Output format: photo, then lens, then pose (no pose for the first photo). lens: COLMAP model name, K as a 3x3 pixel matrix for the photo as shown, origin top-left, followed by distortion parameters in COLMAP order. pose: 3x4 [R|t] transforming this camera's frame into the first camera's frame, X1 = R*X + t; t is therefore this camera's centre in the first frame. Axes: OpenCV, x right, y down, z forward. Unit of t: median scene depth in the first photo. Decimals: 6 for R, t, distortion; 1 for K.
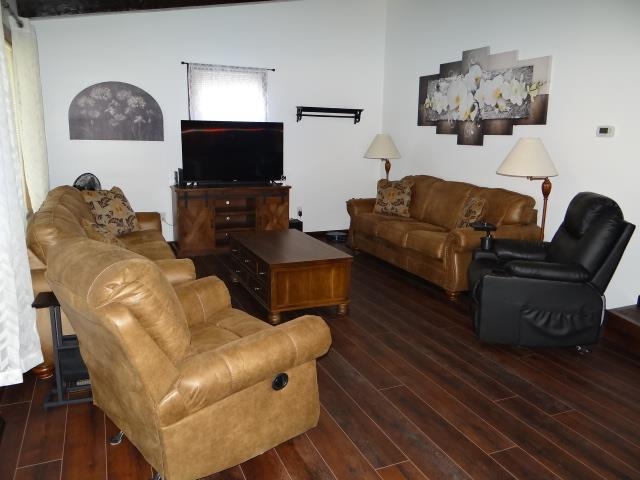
lens RADIAL K [[505.2, 0, 317.7], [0, 505.2, 239.8], [0, 0, 1]] dist [-0.004715, -0.007212]
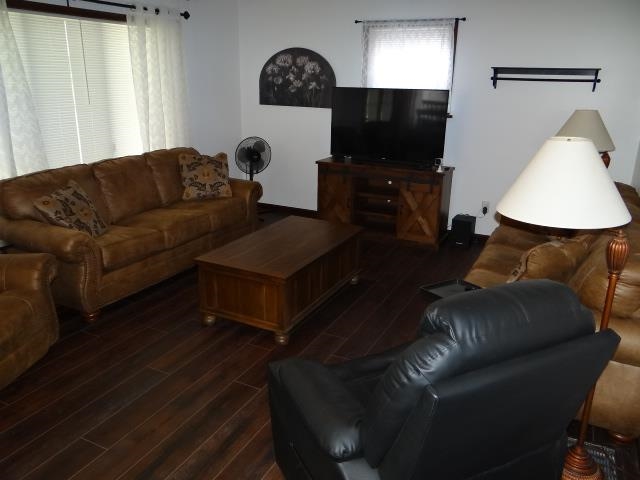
lens RADIAL K [[505.2, 0, 315.7], [0, 505.2, 239.1], [0, 0, 1]] dist [-0.004715, -0.007212]
pose [[0.641749, 0.224302, -0.733380, 0.443307], [-0.165087, 0.974259, 0.153514, -0.101297], [0.748935, 0.022554, 0.662259, 0.367055]]
